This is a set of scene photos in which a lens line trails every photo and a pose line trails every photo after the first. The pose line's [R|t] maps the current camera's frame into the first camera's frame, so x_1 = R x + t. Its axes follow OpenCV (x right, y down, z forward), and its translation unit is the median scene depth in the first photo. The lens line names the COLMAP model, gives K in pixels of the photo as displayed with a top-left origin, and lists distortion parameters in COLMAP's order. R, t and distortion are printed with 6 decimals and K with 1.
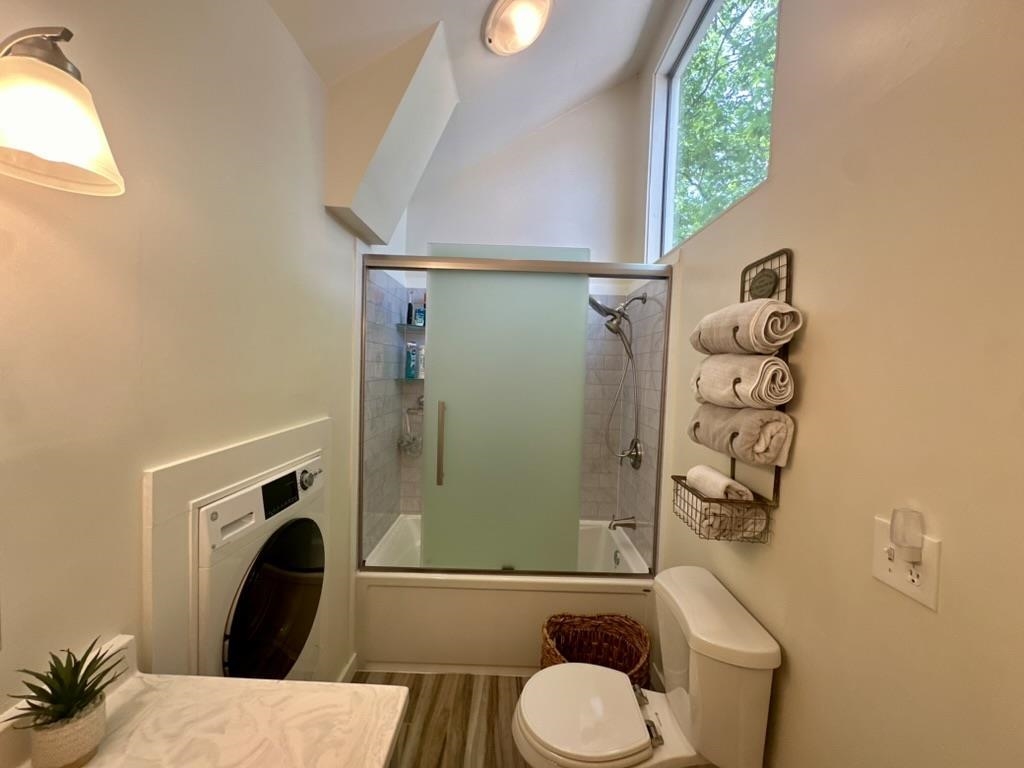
lens RADIAL K [[409.5, 0, 509.4], [0, 409.5, 384.3], [0, 0, 1]] dist [-0.003926, 0.000341]
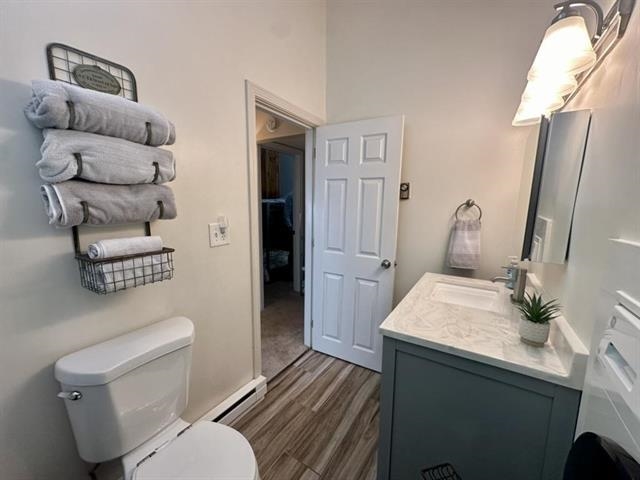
lens RADIAL K [[256.0, 0, 318.4], [0, 256.0, 239.9], [0, 0, 1]] dist [-0.003926, 0.000341]
pose [[-0.844154, -0.118426, 0.522857, -0.398098], [-0.016013, 0.980431, 0.196213, 0.064313], [-0.535862, 0.157261, -0.829531, 1.407906]]
